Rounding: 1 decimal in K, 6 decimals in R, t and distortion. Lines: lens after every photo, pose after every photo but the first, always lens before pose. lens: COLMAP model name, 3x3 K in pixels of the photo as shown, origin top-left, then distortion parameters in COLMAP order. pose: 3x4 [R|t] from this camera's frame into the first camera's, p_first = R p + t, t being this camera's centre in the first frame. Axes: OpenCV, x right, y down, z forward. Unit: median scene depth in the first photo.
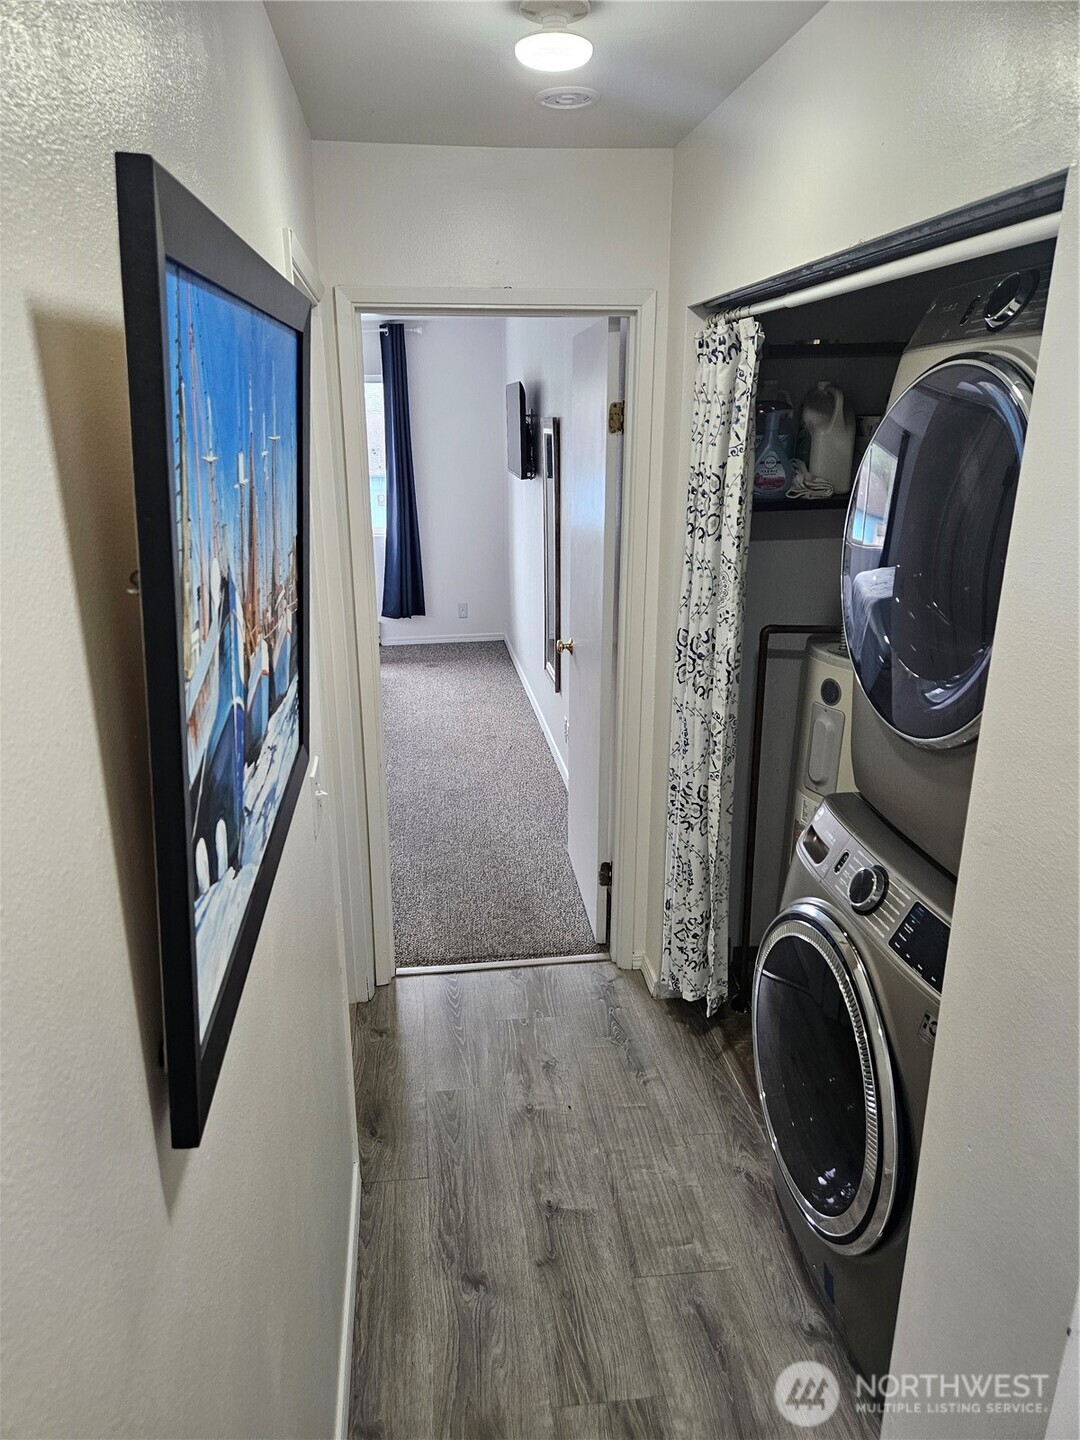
lens RADIAL K [[975.4, 0, 540.0], [0, 975.4, 720.0], [0, 0, 1]] dist [0.082152, -0.071516]
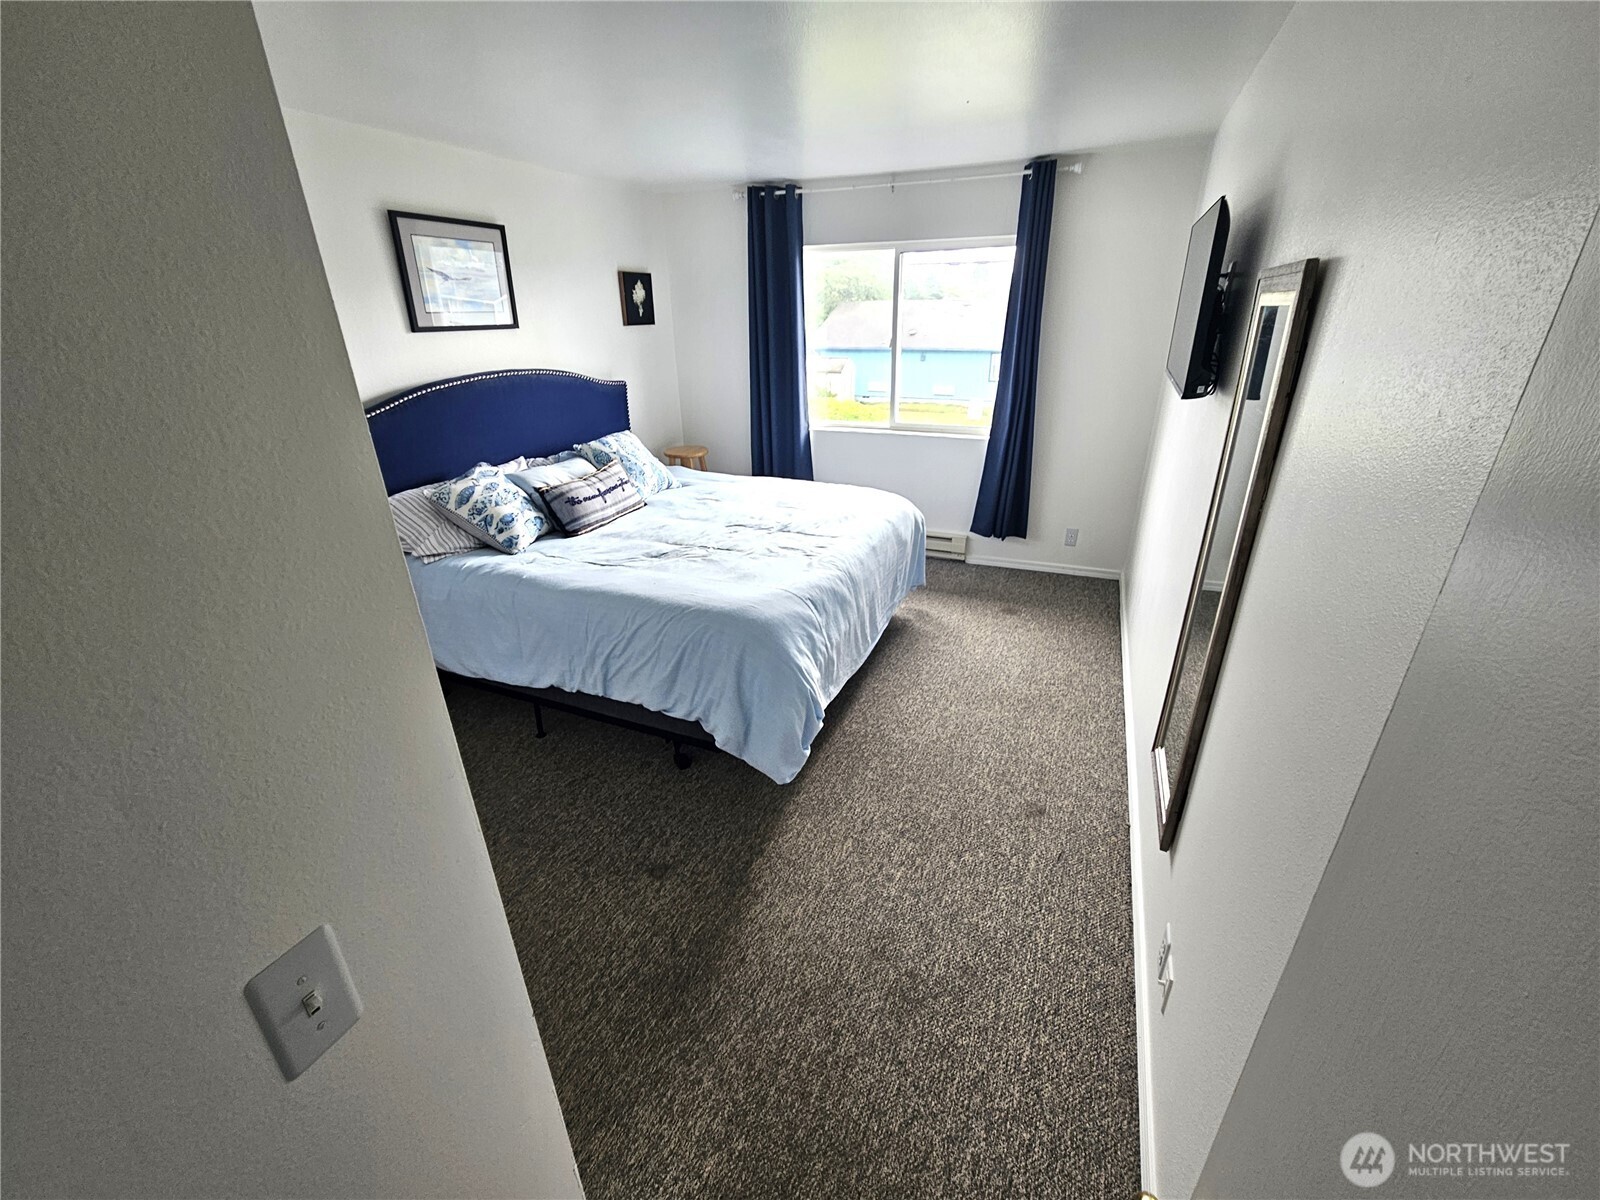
lens RADIAL K [[684.0, 0, 800.0], [0, 684.0, 600.0], [0, 0, 1]] dist [0.001301, 0.000058]
pose [[0.868873, 0.197264, -0.454034, -0.007736], [-0.145909, 0.978481, 0.145898, -0.136701], [0.473044, -0.060519, 0.878958, 0.480058]]
